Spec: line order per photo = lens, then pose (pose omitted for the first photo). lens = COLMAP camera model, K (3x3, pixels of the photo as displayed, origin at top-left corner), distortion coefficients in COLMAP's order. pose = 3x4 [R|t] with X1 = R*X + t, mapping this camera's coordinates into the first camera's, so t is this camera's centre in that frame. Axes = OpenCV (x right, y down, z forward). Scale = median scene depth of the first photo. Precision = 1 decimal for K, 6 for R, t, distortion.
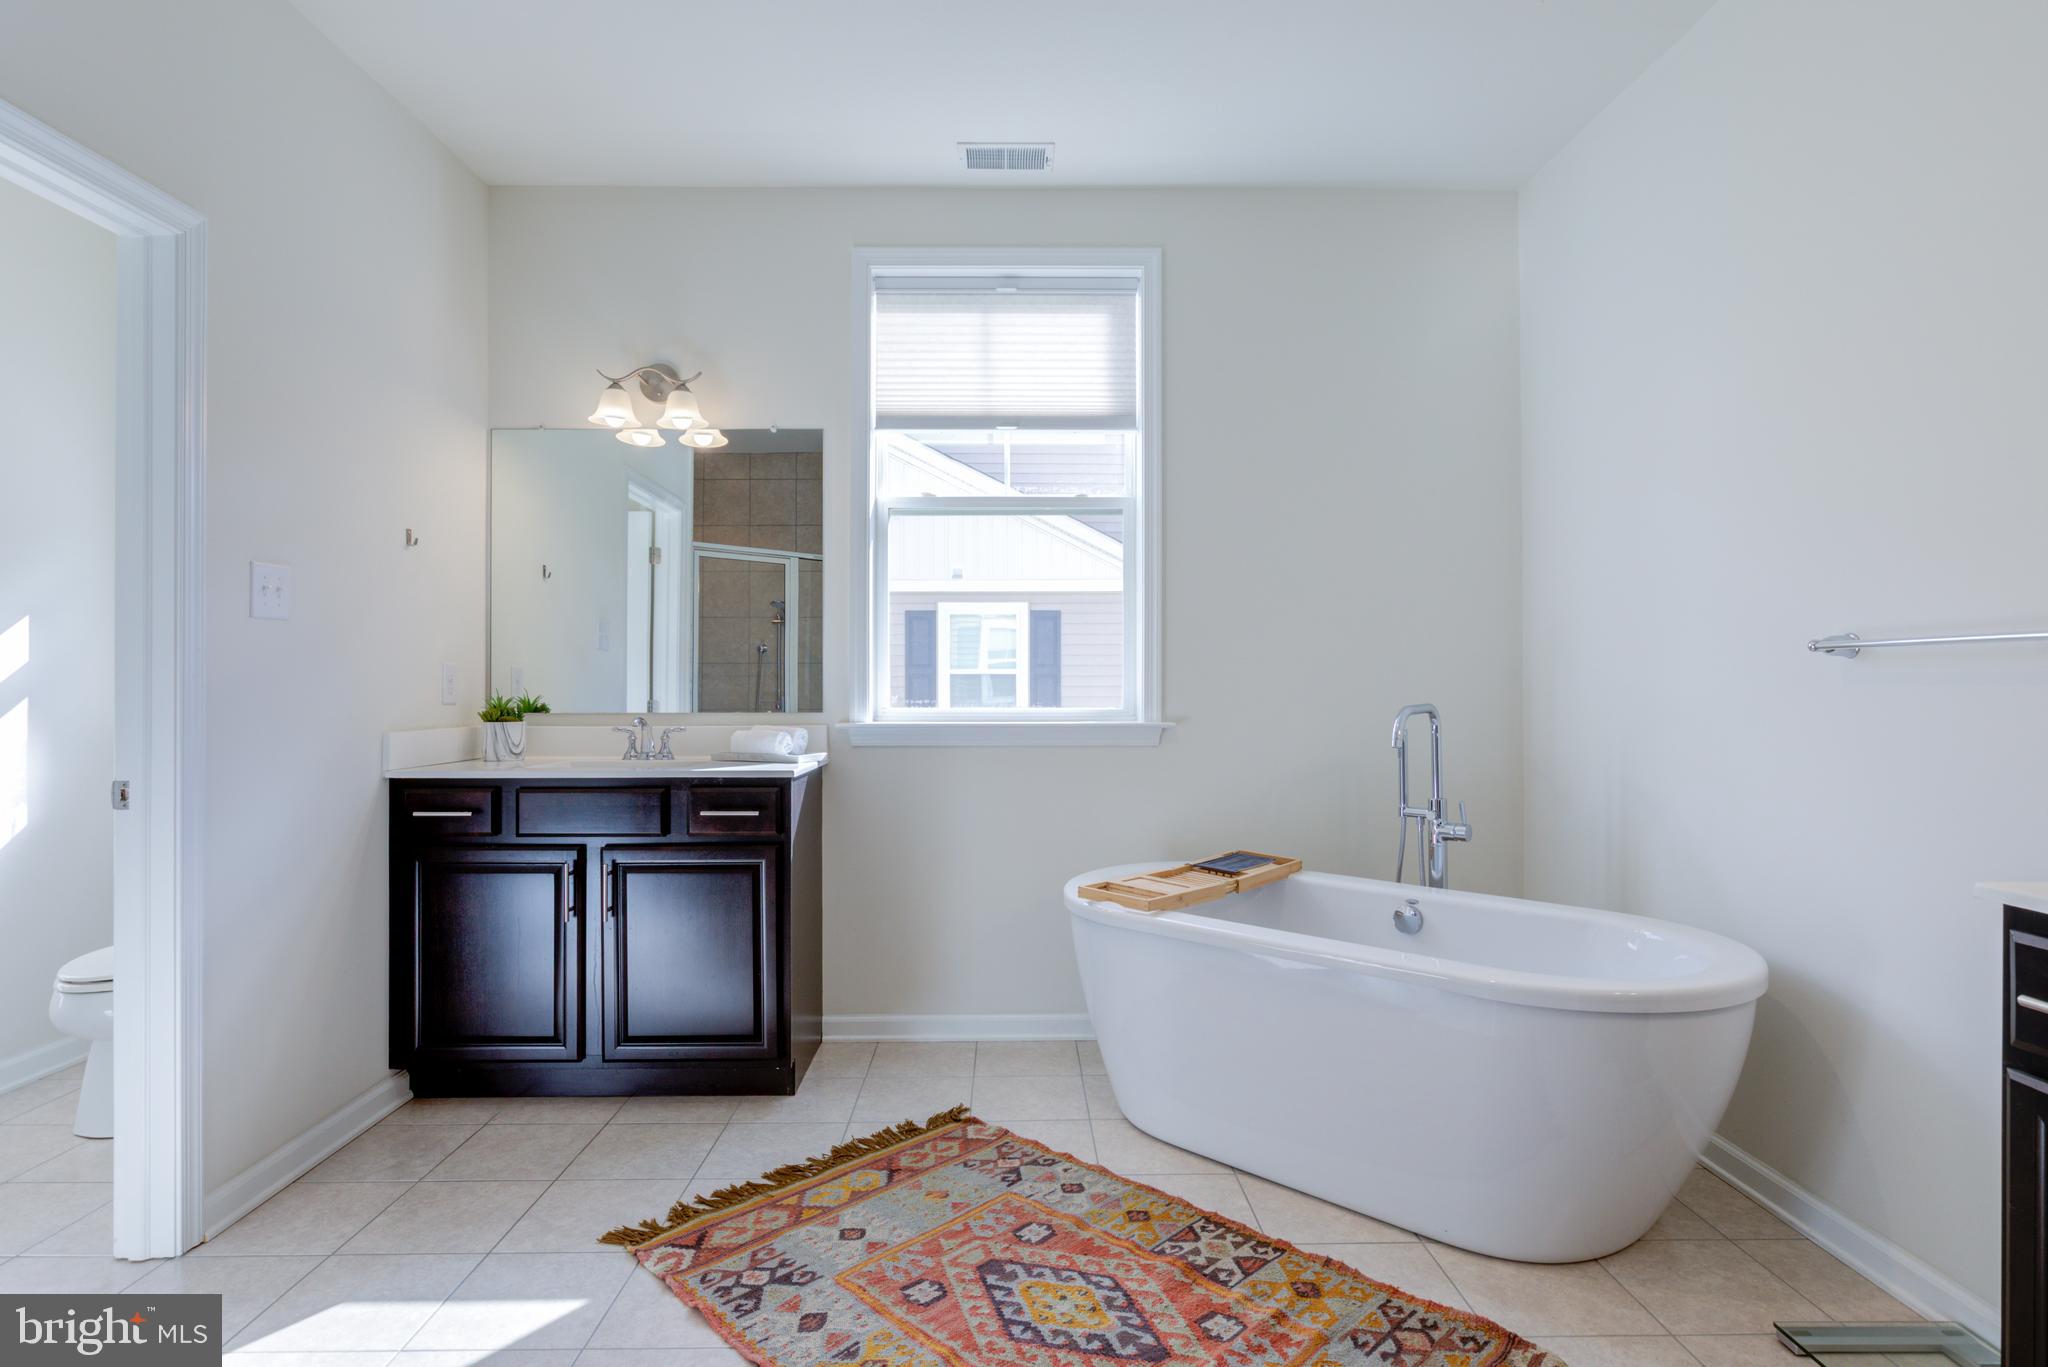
lens RADIAL K [[1097.6, 0, 1036.7], [0, 1097.6, 685.0], [0, 0, 1]] dist [-0.005156, 0.005403]
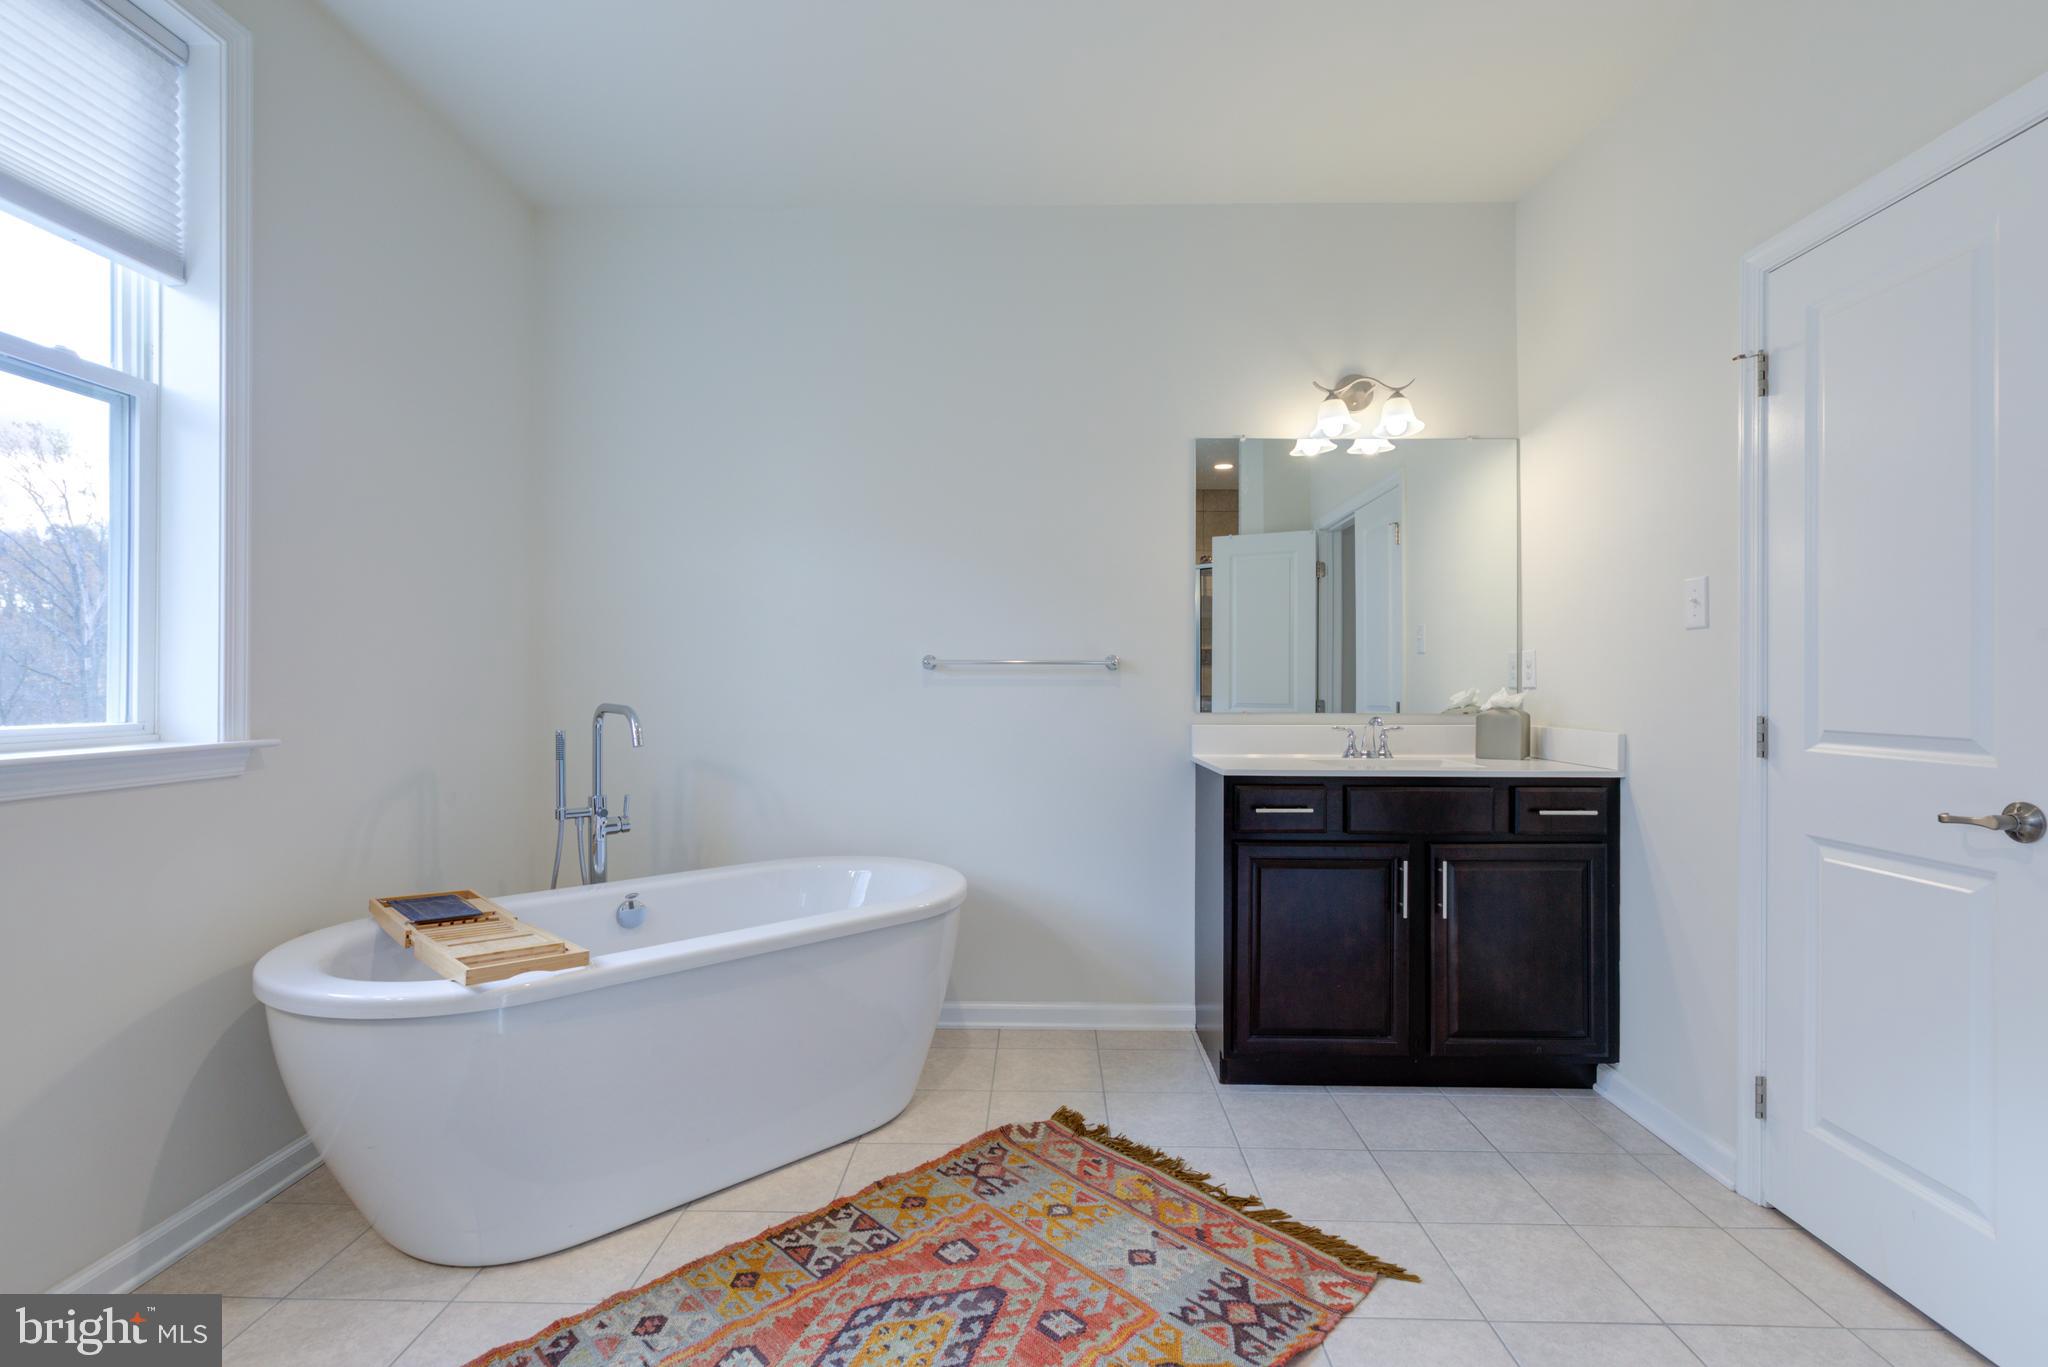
lens RADIAL K [[966.4, 0, 1027.5], [0, 966.4, 682.5], [0, 0, 1]] dist [-0.006086, 0.003788]
pose [[0.021963, 0.006690, 0.999736, -0.630215], [-0.001175, 0.999977, -0.006666, 0.003450], [-0.999758, -0.001028, 0.021970, 0.689749]]
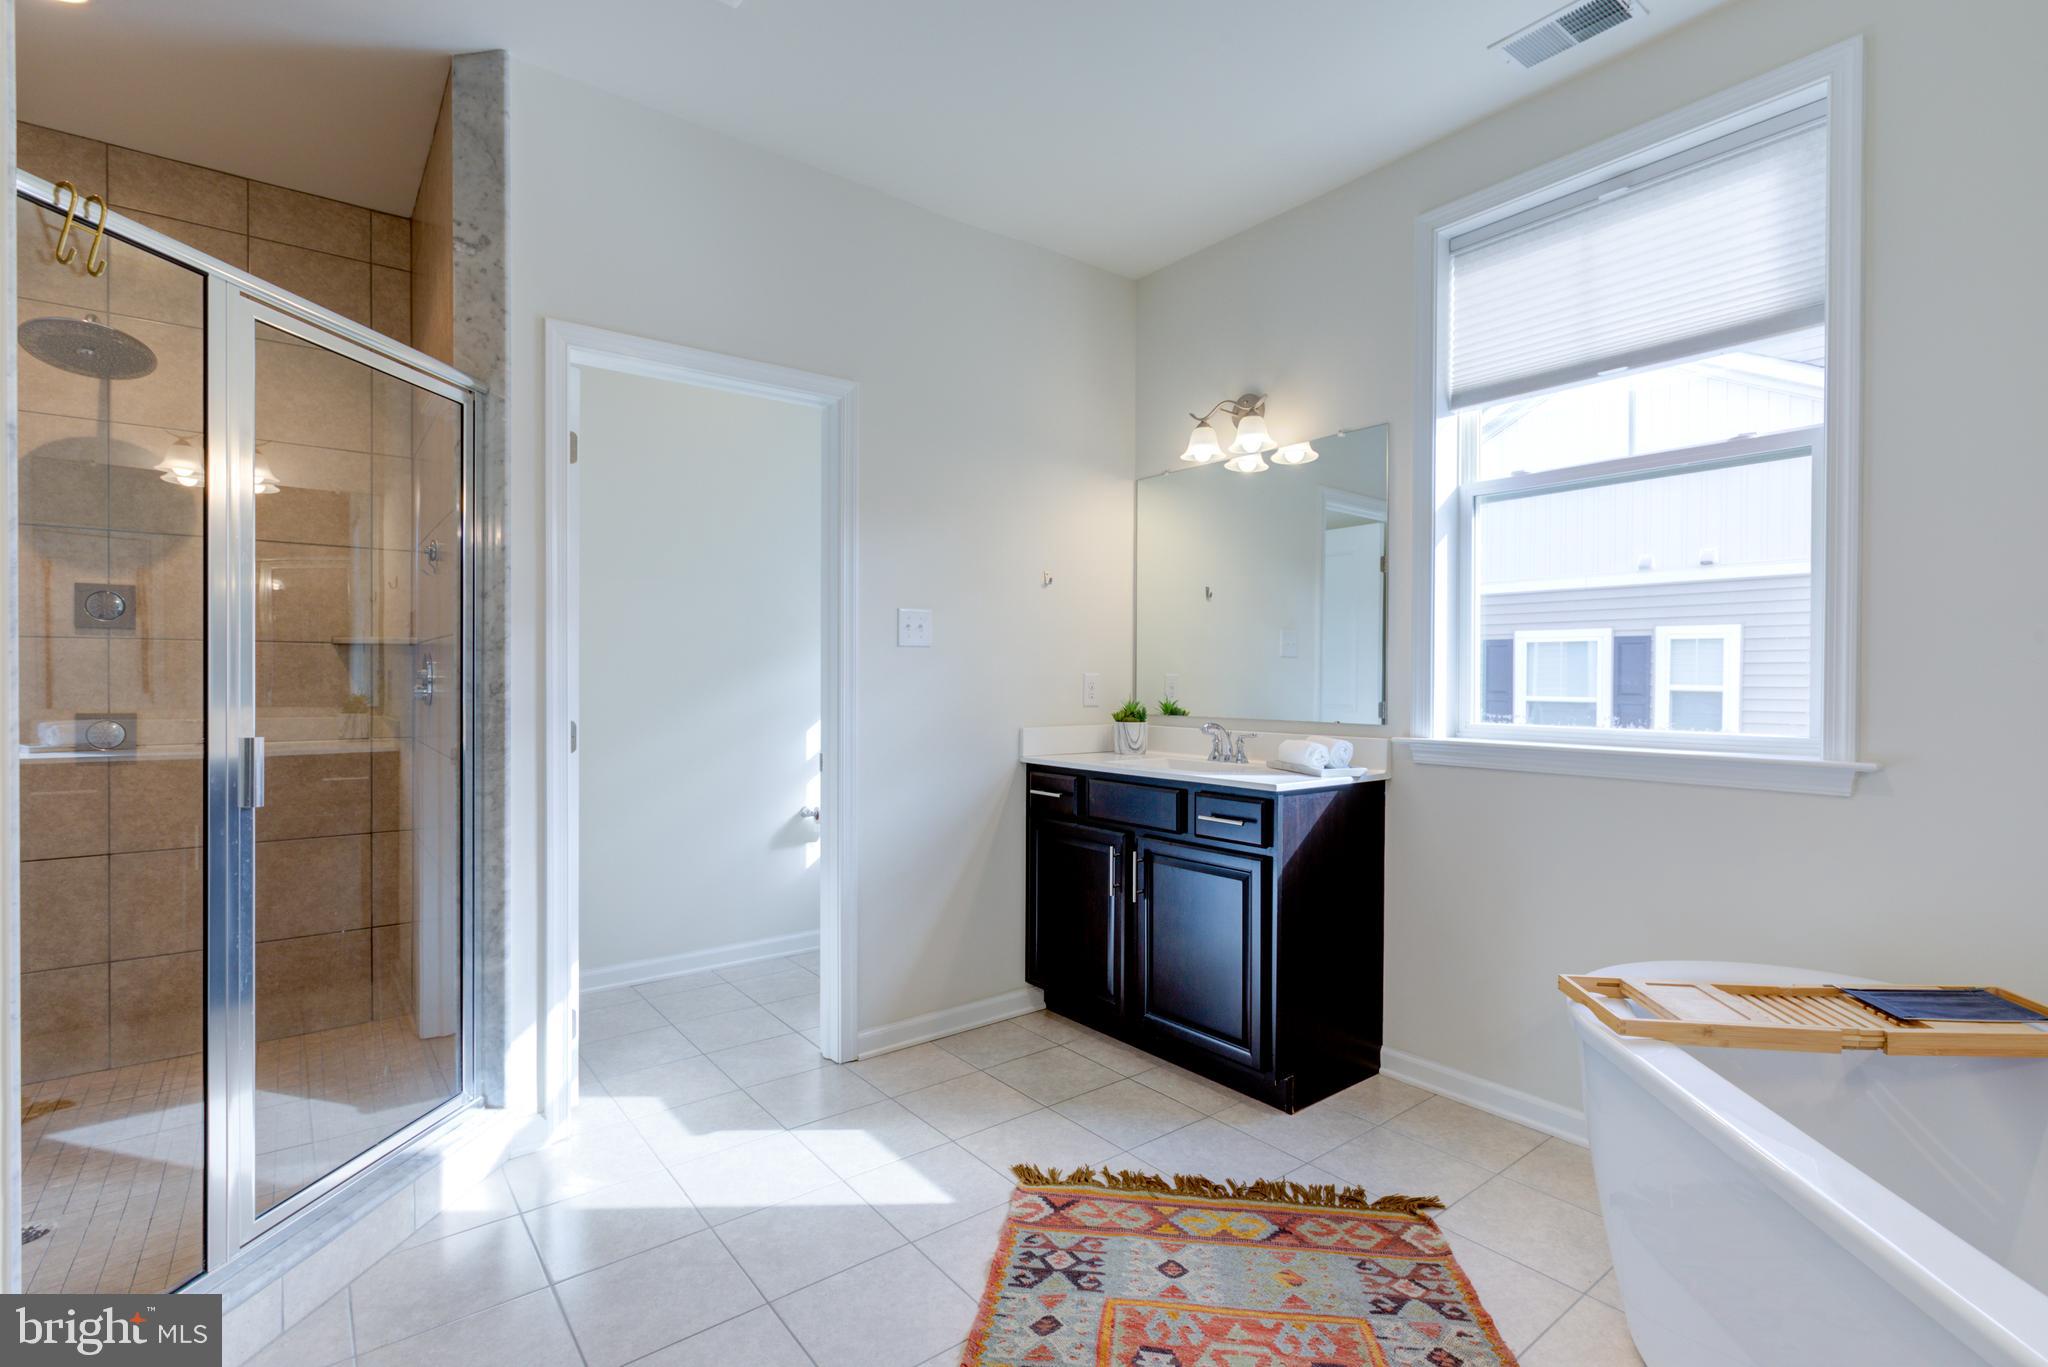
lens RADIAL K [[966.4, 0, 1020.7], [0, 966.4, 685.3], [0, 0, 1]] dist [-0.006086, 0.003788]
pose [[0.584296, 0.010064, -0.811478, 0.390659], [-0.004159, 0.999947, 0.009406, -0.020638], [0.811530, -0.002121, 0.584307, 0.349225]]
